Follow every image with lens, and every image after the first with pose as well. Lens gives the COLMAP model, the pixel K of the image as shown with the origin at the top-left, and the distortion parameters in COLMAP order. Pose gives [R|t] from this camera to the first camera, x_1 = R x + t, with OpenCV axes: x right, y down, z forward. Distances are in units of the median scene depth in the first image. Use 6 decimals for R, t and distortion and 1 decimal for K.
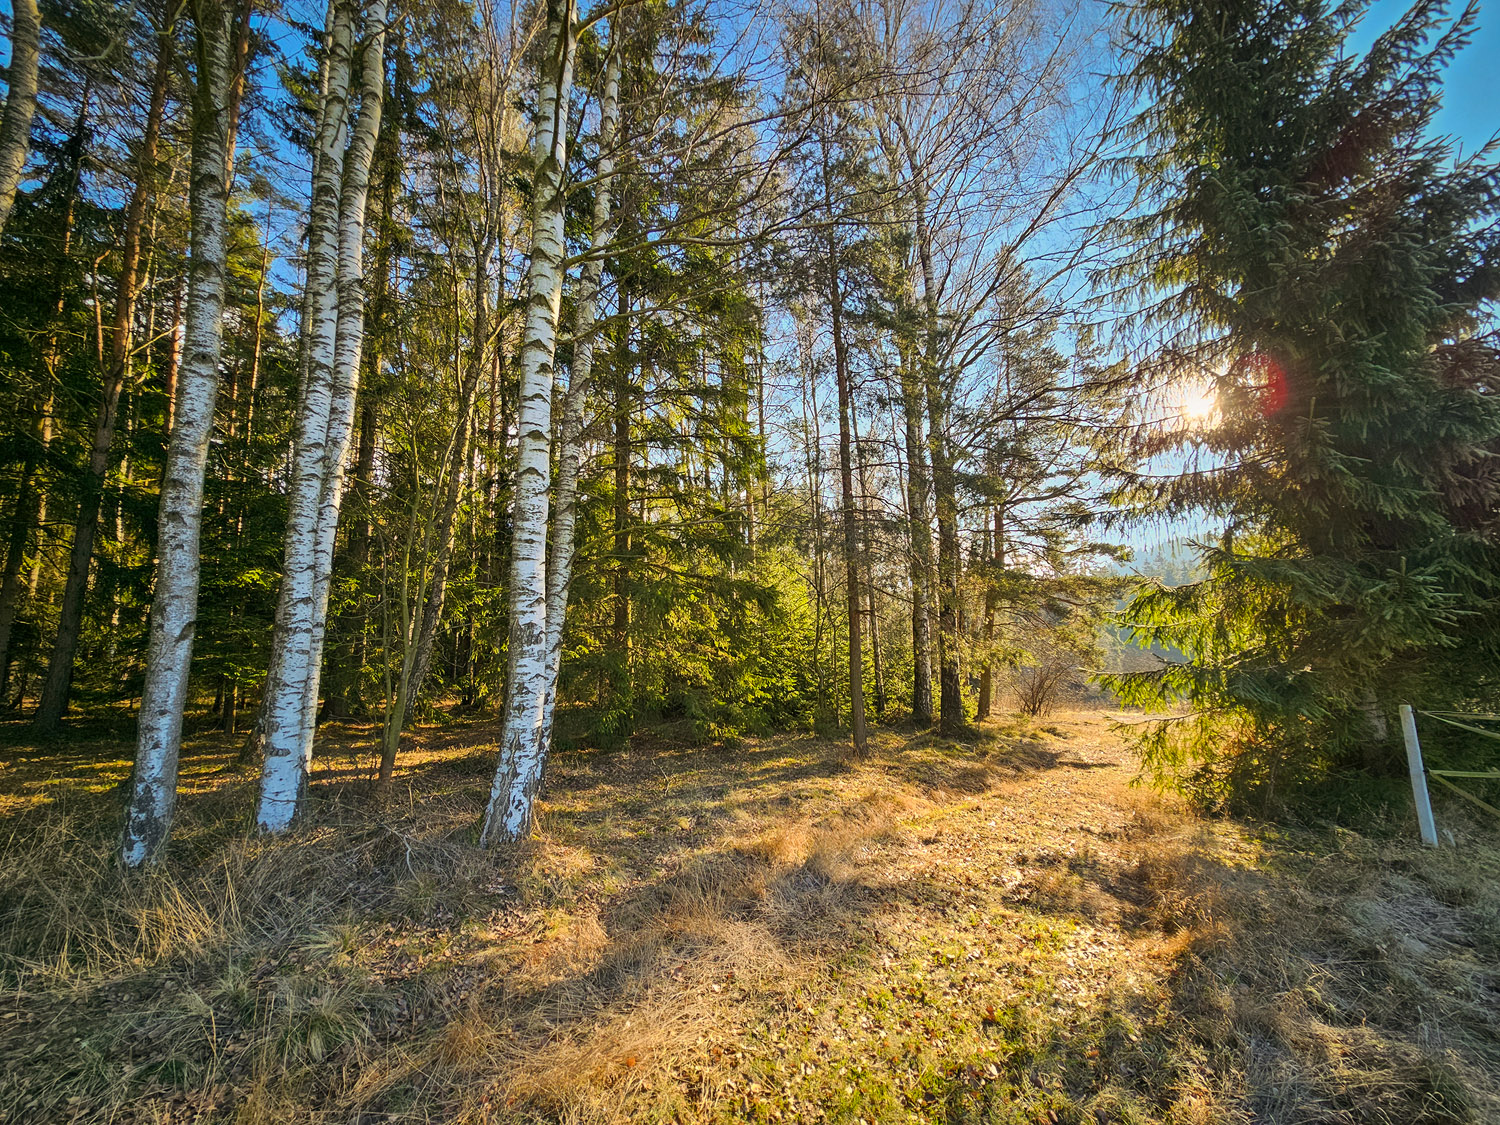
lens RADIAL K [[605.3, 0, 751.1], [0, 605.3, 572.0], [0, 0, 1]] dist [0.011182, 0.000040]
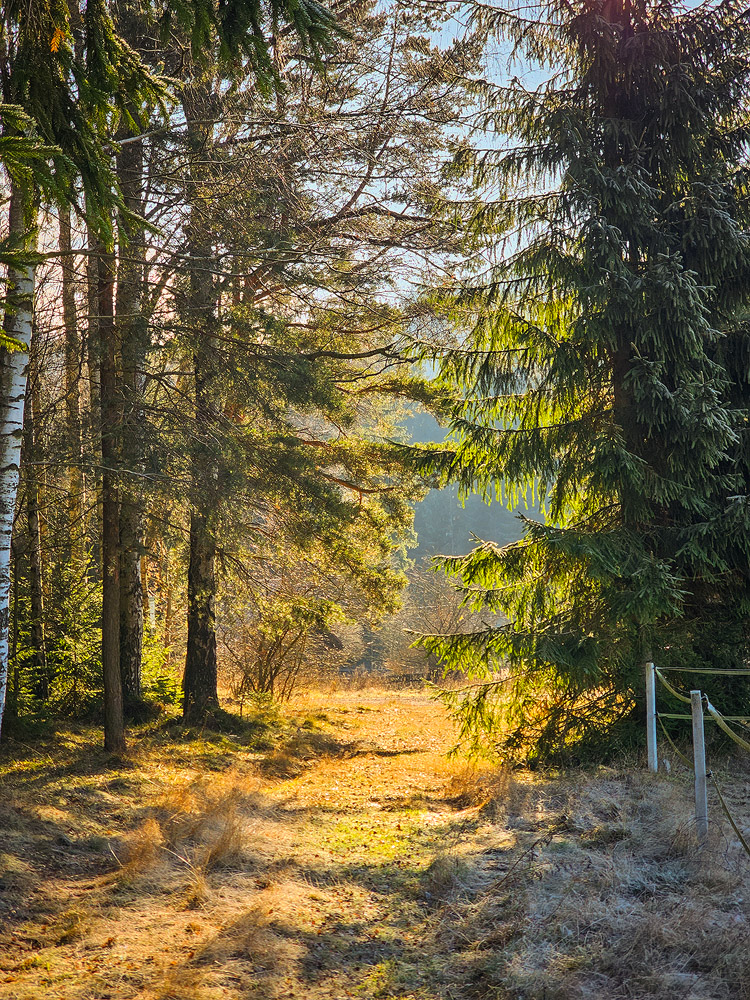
lens RADIAL K [[1981.3, 0, 374.8], [0, 1981.3, 500.4], [0, 0, 1]] dist [0.100087, 0.000000]
pose [[0.859695, 0.017921, 0.510494, -1.099779], [-0.078274, 0.992203, 0.096986, -0.342827], [-0.504775, -0.123337, 0.854394, -1.586535]]
